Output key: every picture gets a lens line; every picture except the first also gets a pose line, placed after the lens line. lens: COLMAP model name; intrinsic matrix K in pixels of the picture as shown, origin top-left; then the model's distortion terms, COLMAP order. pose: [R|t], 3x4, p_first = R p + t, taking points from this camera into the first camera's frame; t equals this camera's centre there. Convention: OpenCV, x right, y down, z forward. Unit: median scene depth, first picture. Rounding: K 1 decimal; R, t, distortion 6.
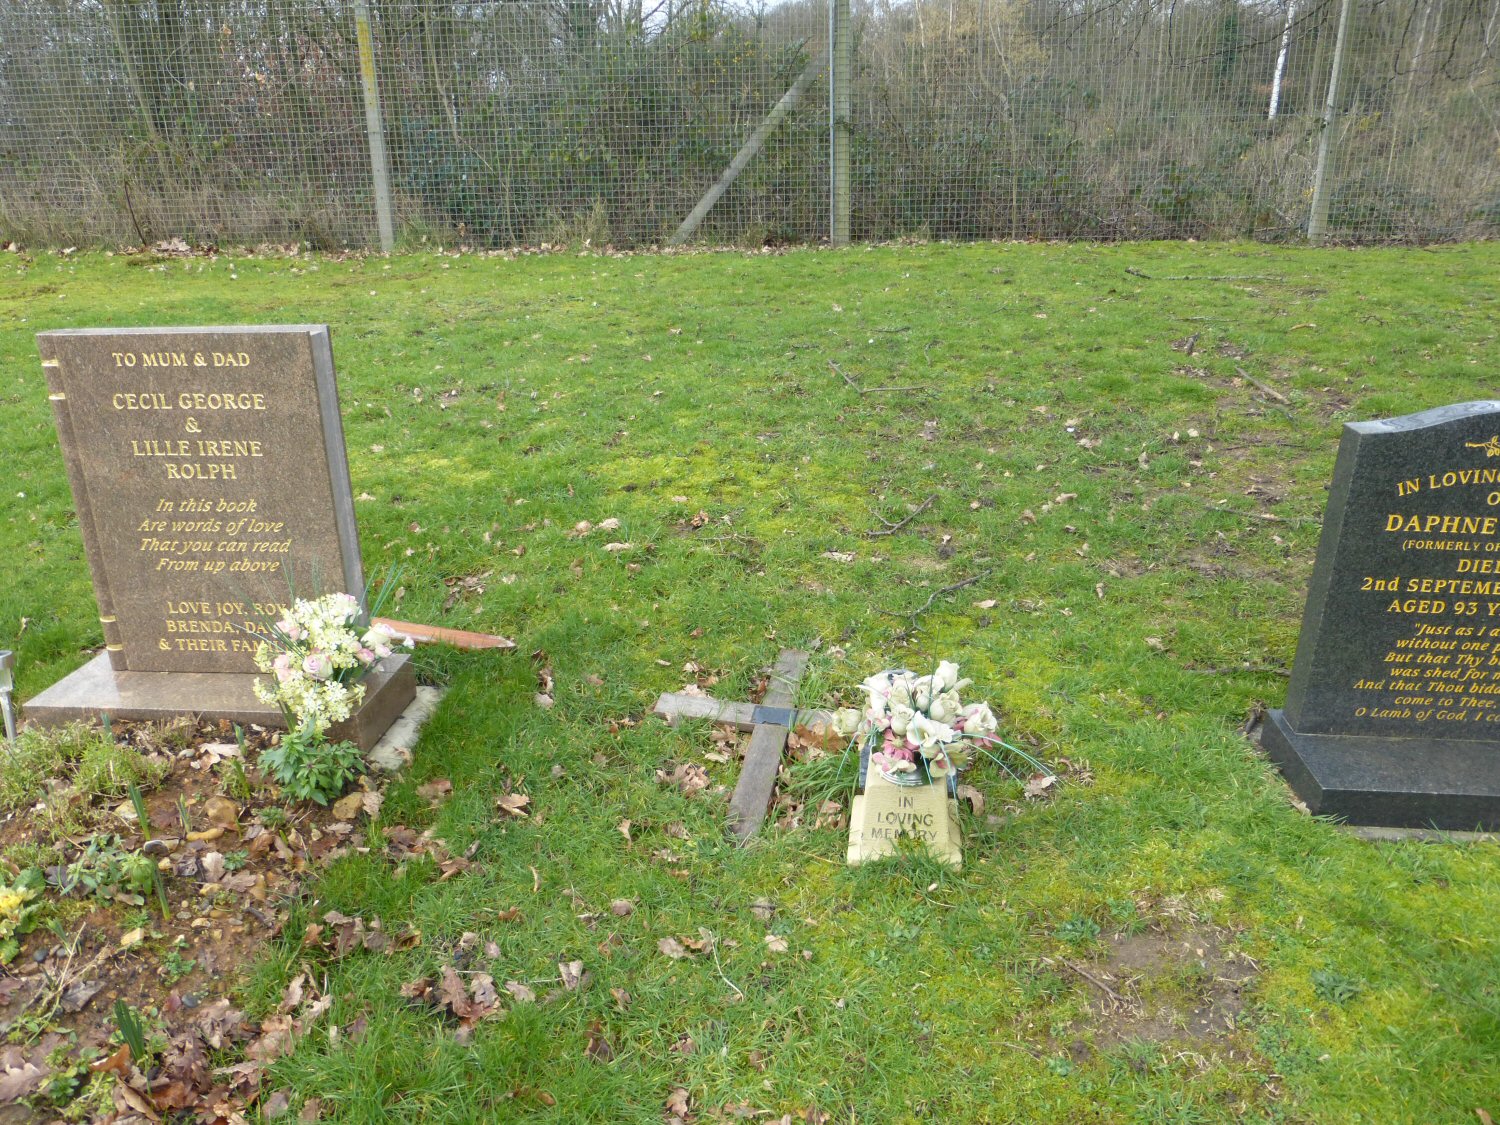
lens RADIAL K [[1091.7, 0, 774.6], [0, 1091.7, 567.5], [0, 0, 1]] dist [-0.036334, 0.032854]
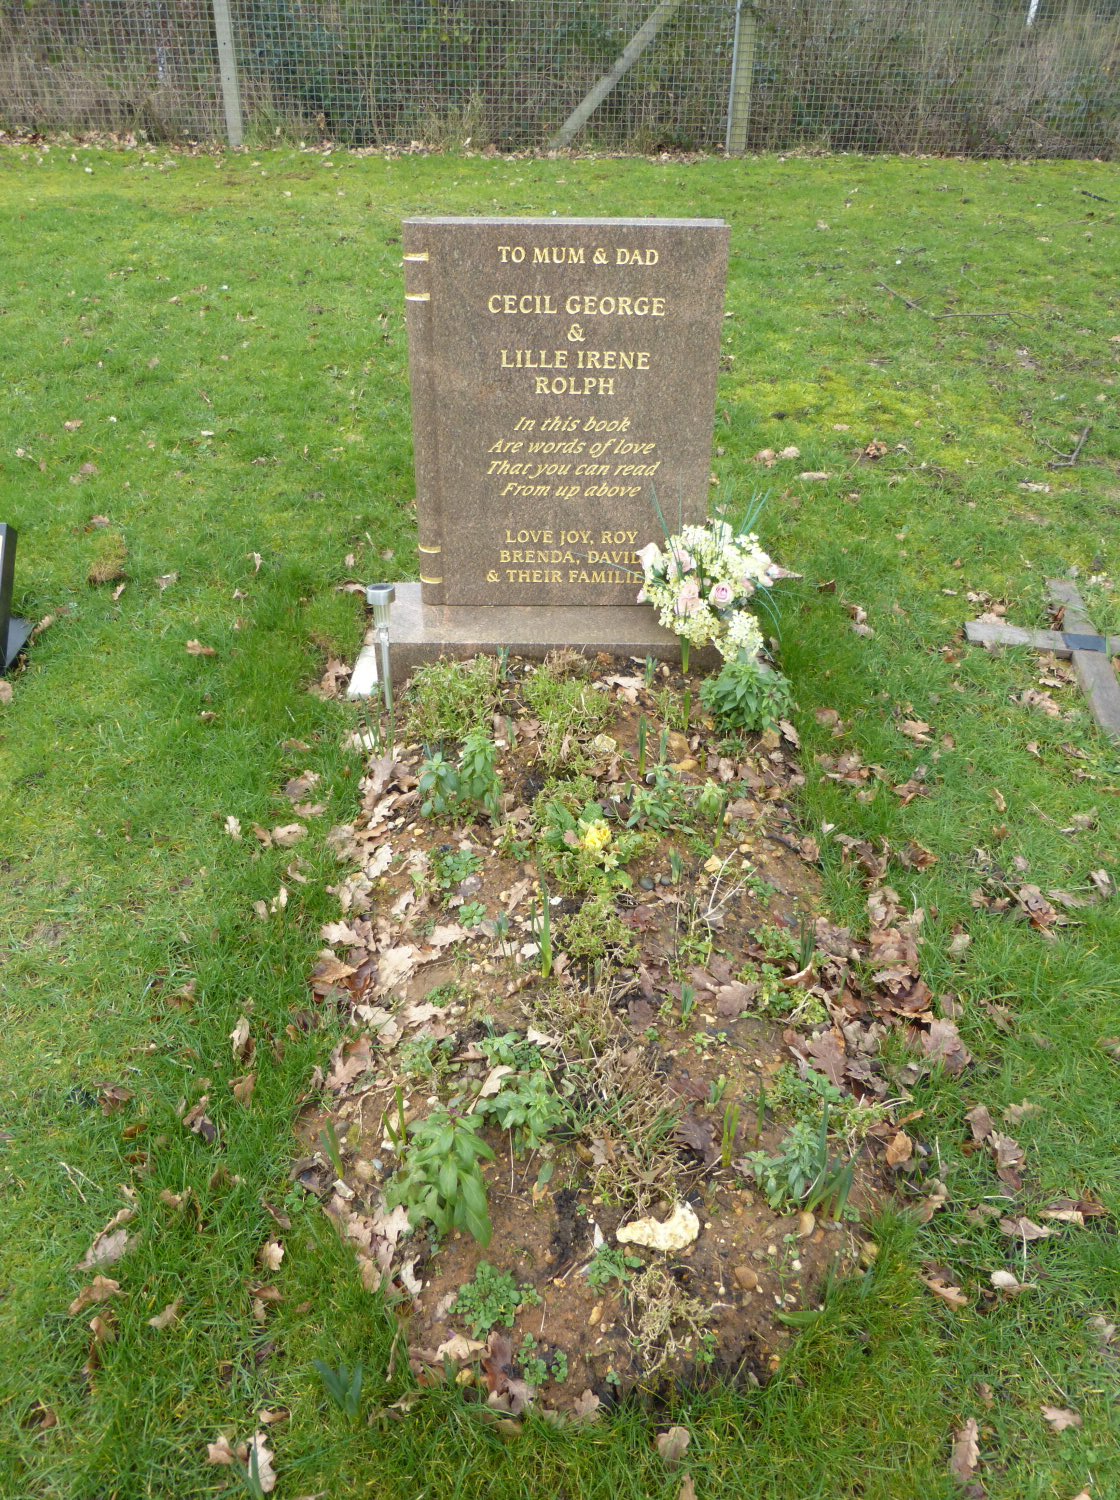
lens RADIAL K [[1091.7, 0, 563.8], [0, 1091.7, 741.7], [0, 0, 1]] dist [-0.036334, 0.032854]
pose [[0.994928, -0.022280, 0.098095, -0.621043], [0.001681, 0.978710, 0.205242, 0.017502], [-0.100579, -0.204036, 0.973783, 0.035644]]
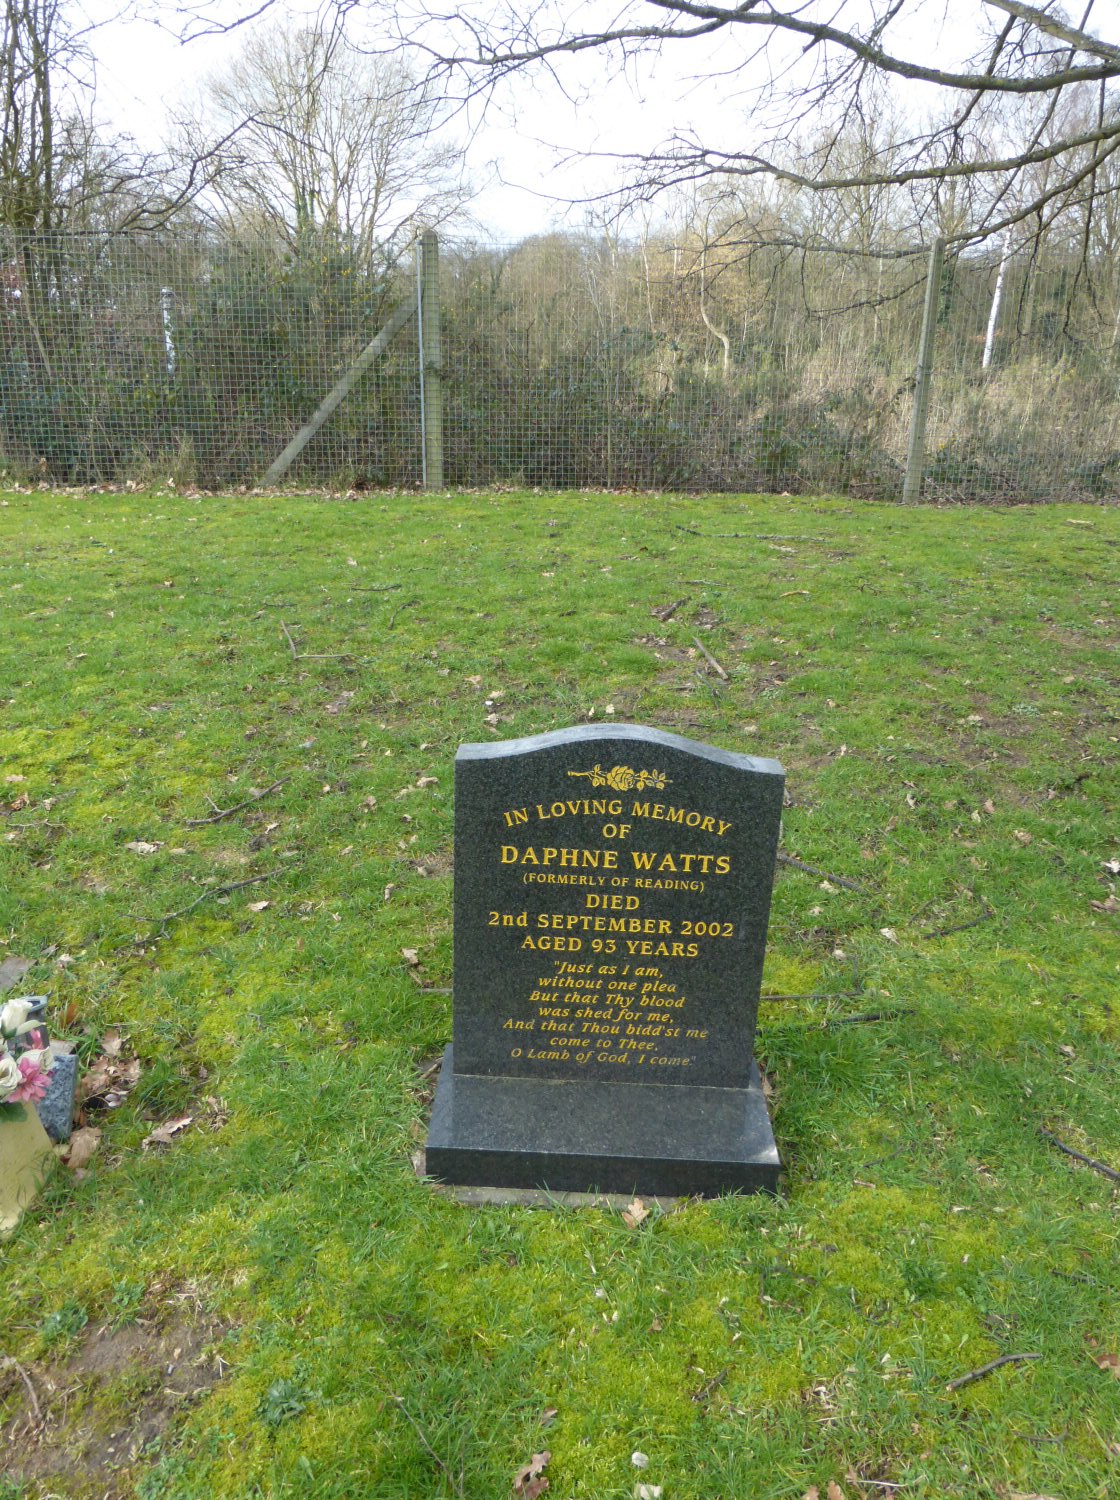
lens RADIAL K [[1091.7, 0, 531.7], [0, 1091.7, 761.5], [0, 0, 1]] dist [-0.036334, 0.032854]
pose [[0.998916, 0.014803, 0.044126, 0.365325], [-0.013353, 0.999367, -0.032967, -0.059694], [-0.044586, 0.032342, 0.998482, 0.049705]]
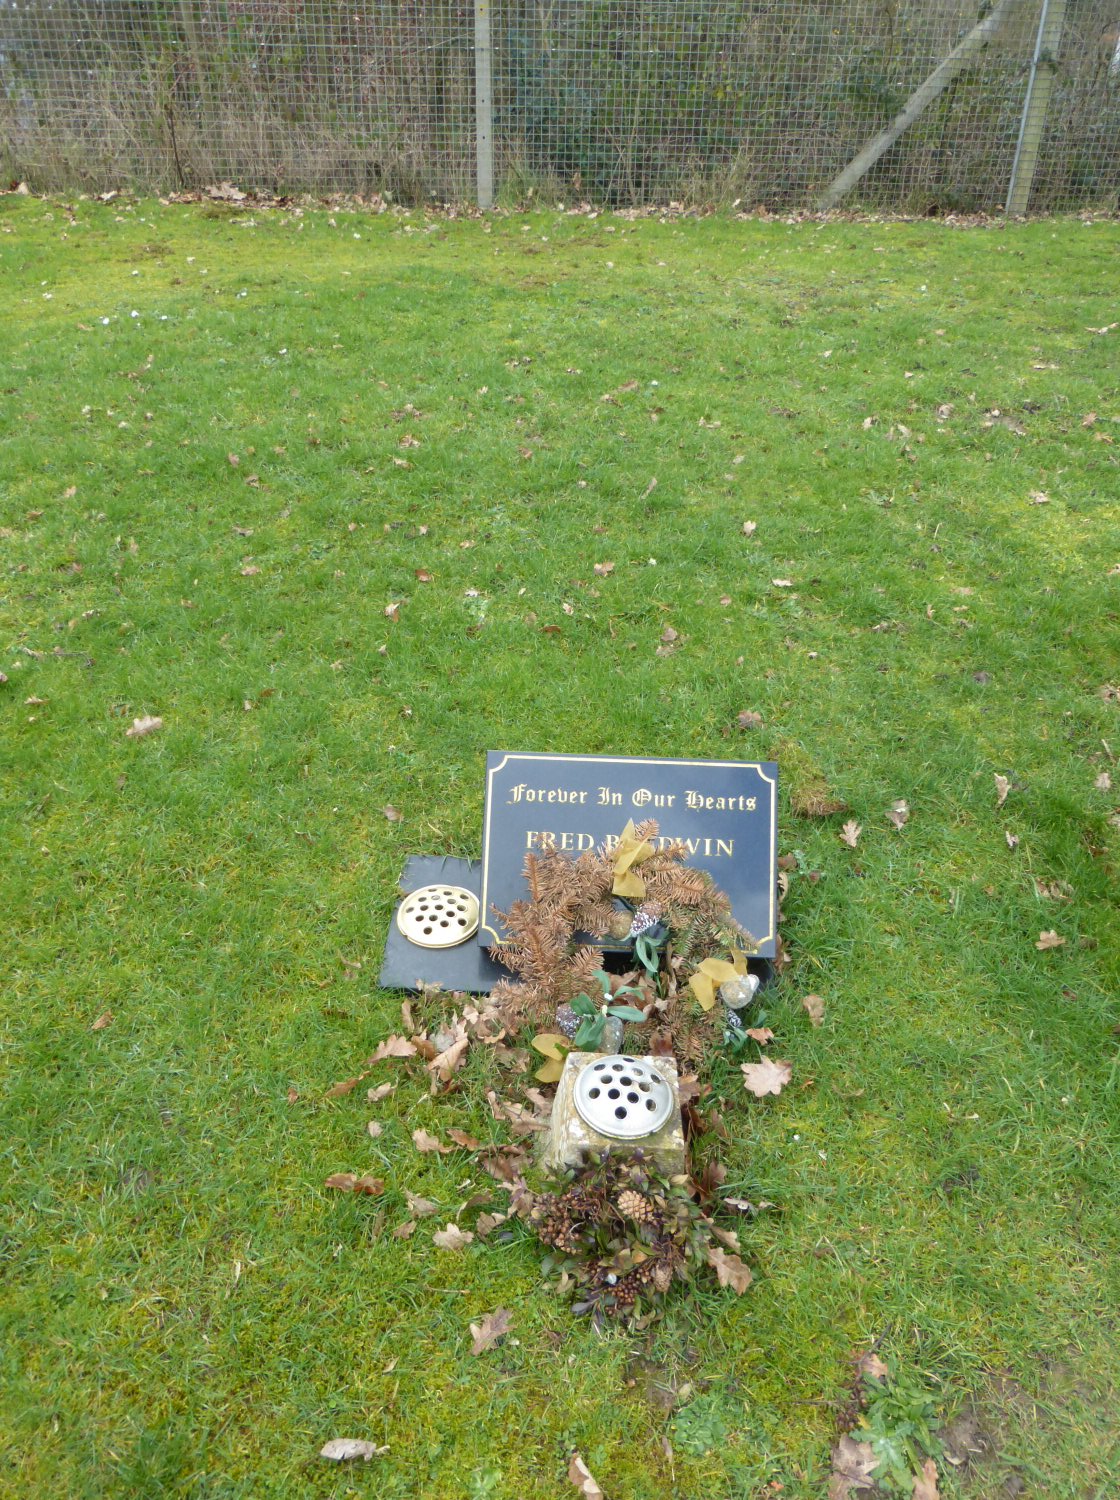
lens RADIAL K [[1091.7, 0, 564.4], [0, 1091.7, 749.2], [0, 0, 1]] dist [-0.036334, 0.032854]
pose [[0.997865, -0.005762, 0.065056, -1.166460], [-0.005776, 0.984411, 0.175788, -0.099102], [-0.065055, -0.175788, 0.982276, 0.368288]]
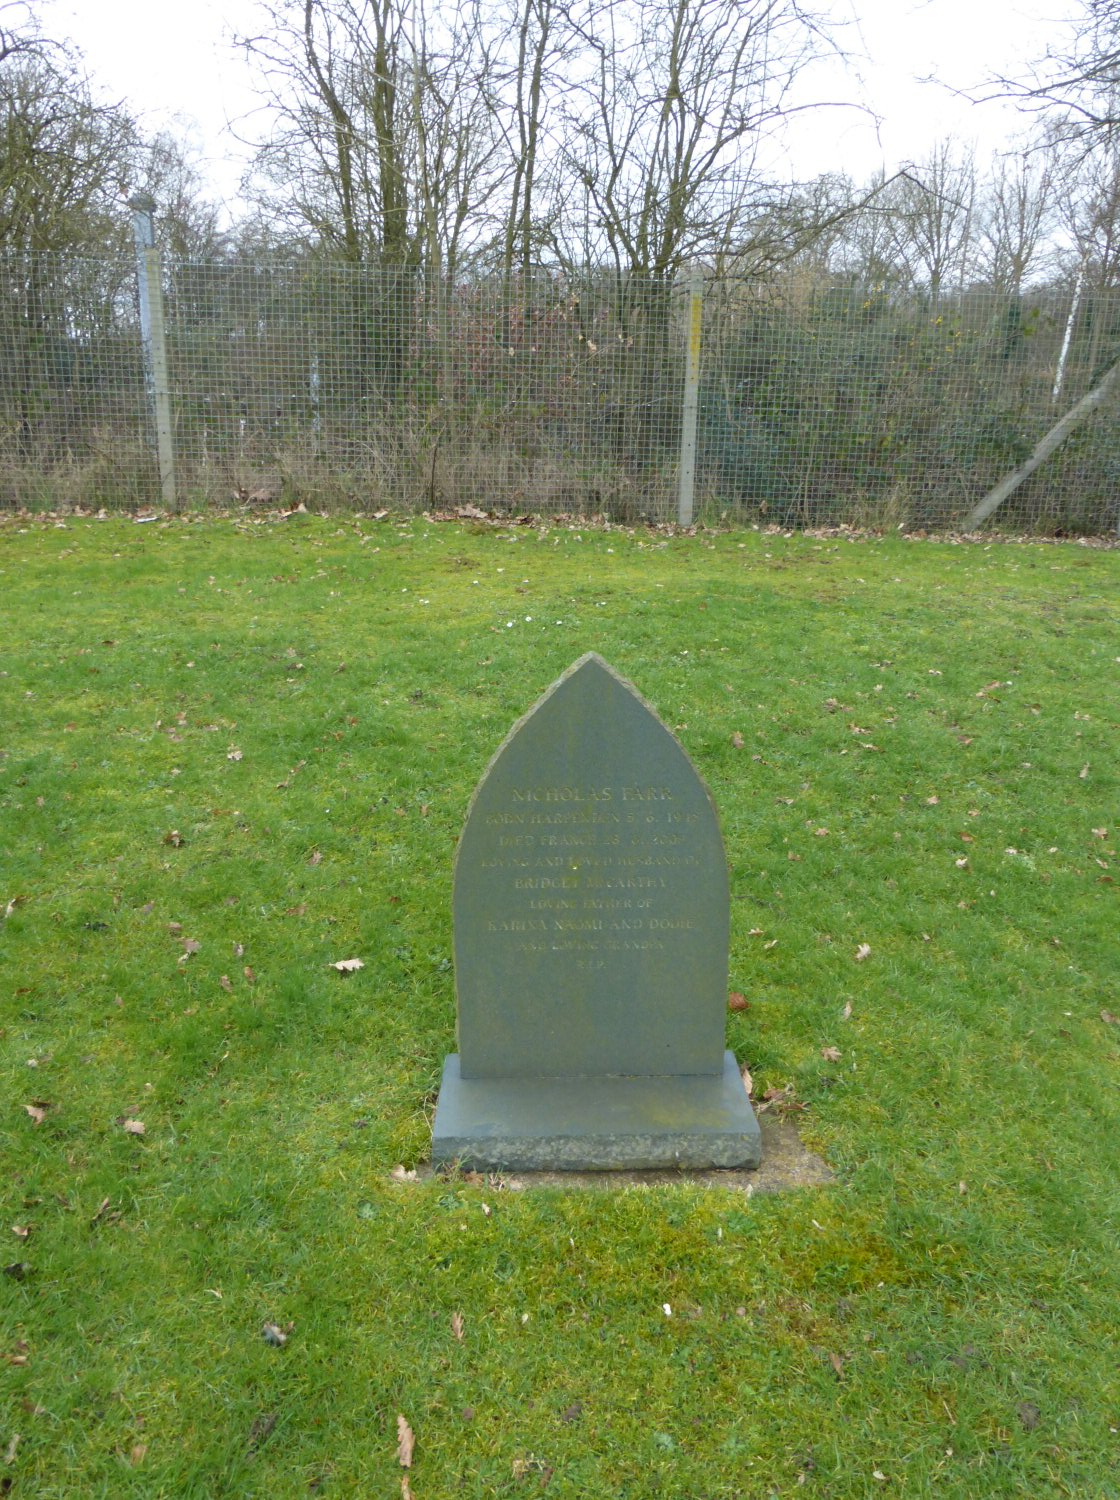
lens RADIAL K [[1091.7, 0, 556.9], [0, 1091.7, 749.3], [0, 0, 1]] dist [-0.036334, 0.032854]
pose [[0.996781, 0.017989, 0.078129, -1.799571], [-0.012992, 0.997865, -0.064010, -0.093684], [-0.079114, 0.062789, 0.994886, 0.172671]]
